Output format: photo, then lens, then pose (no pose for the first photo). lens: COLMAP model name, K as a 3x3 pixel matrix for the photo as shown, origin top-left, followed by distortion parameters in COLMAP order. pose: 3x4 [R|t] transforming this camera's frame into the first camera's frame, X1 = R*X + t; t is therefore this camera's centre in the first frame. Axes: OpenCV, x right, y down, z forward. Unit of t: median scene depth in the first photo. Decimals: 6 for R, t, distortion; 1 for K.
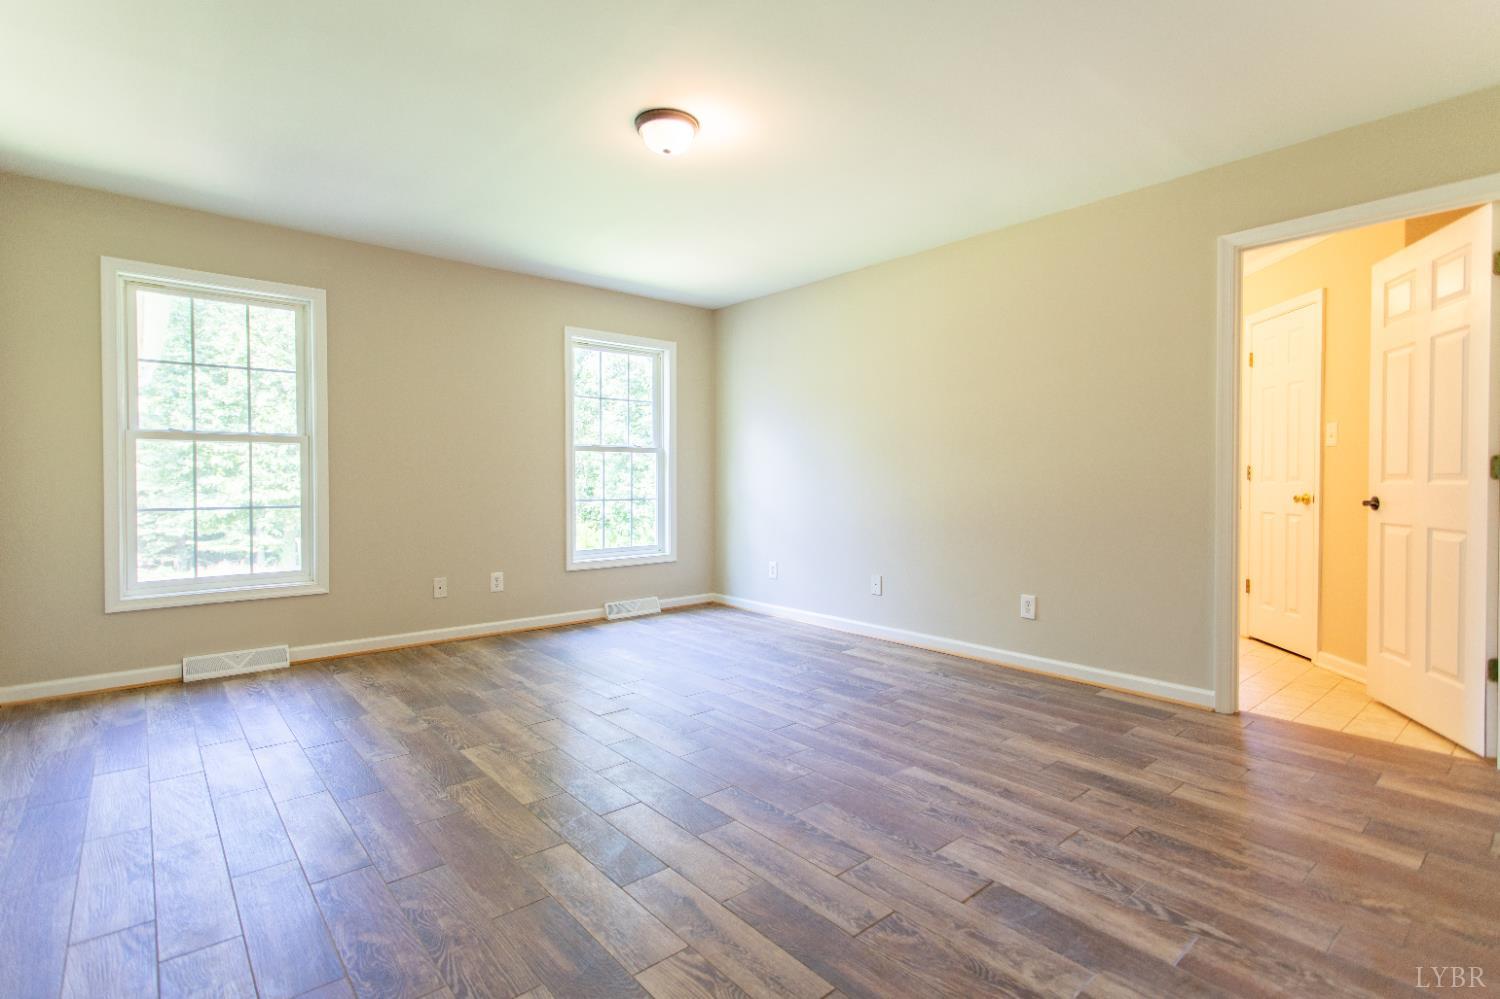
lens RADIAL K [[731.0, 0, 749.8], [0, 731.0, 497.5], [0, 0, 1]] dist [0.007232, -0.001278]
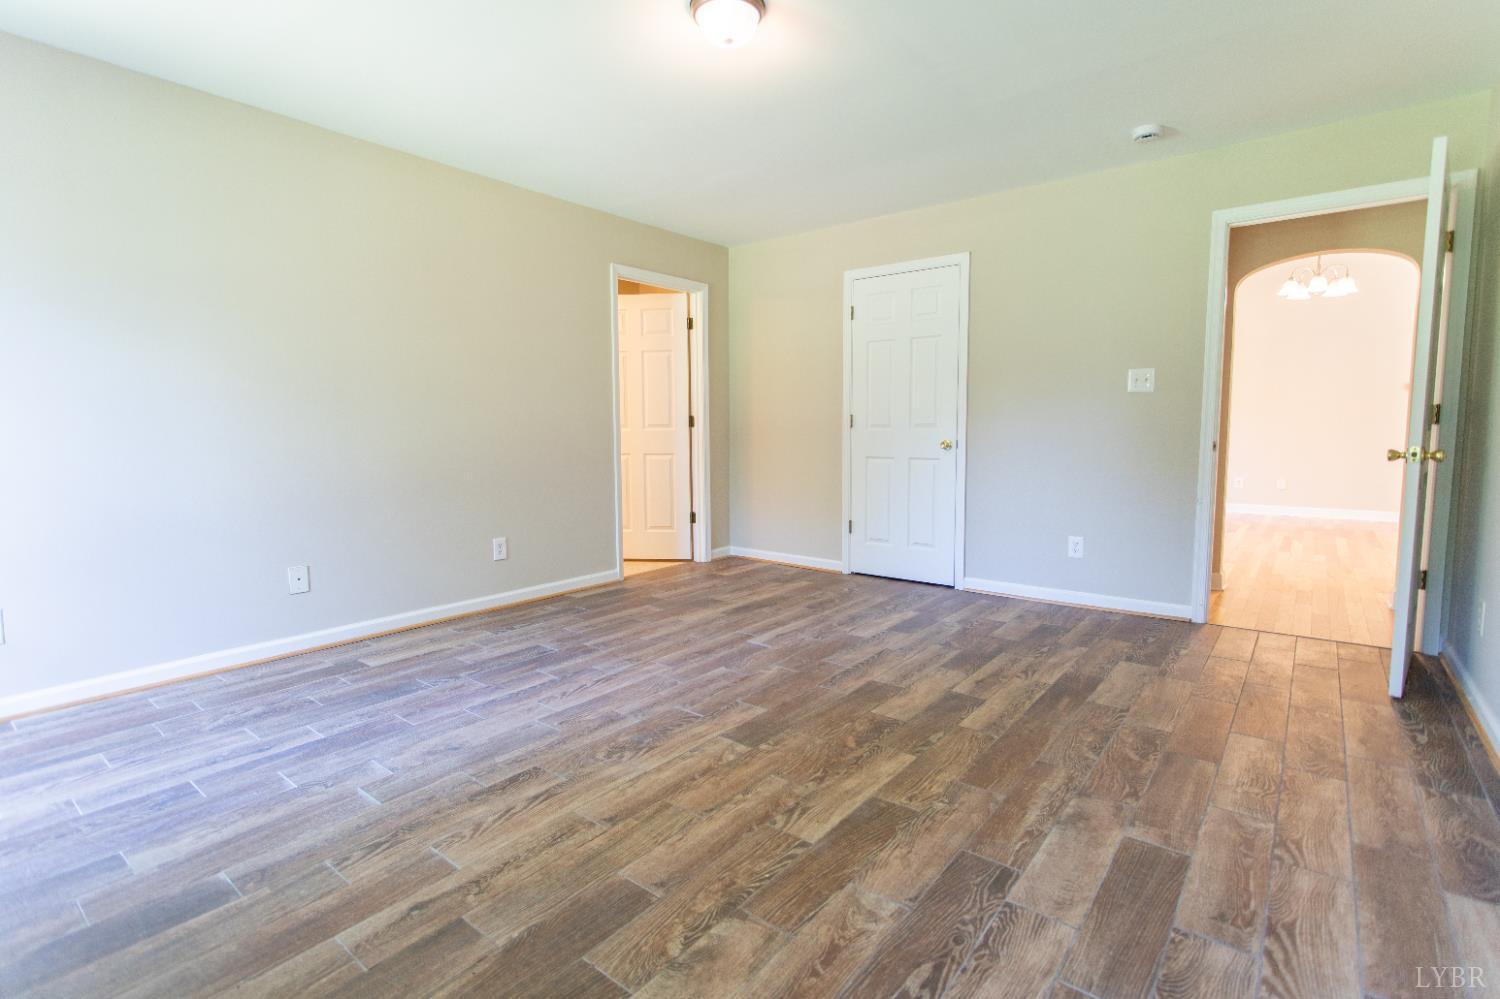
lens RADIAL K [[731.0, 0, 748.2], [0, 731.0, 497.5], [0, 0, 1]] dist [0.007232, -0.001278]
pose [[-0.210814, -0.093501, 0.973044, -0.934273], [0.030132, 0.994320, 0.102074, -0.029913], [-0.977062, 0.050839, -0.206799, 1.105692]]
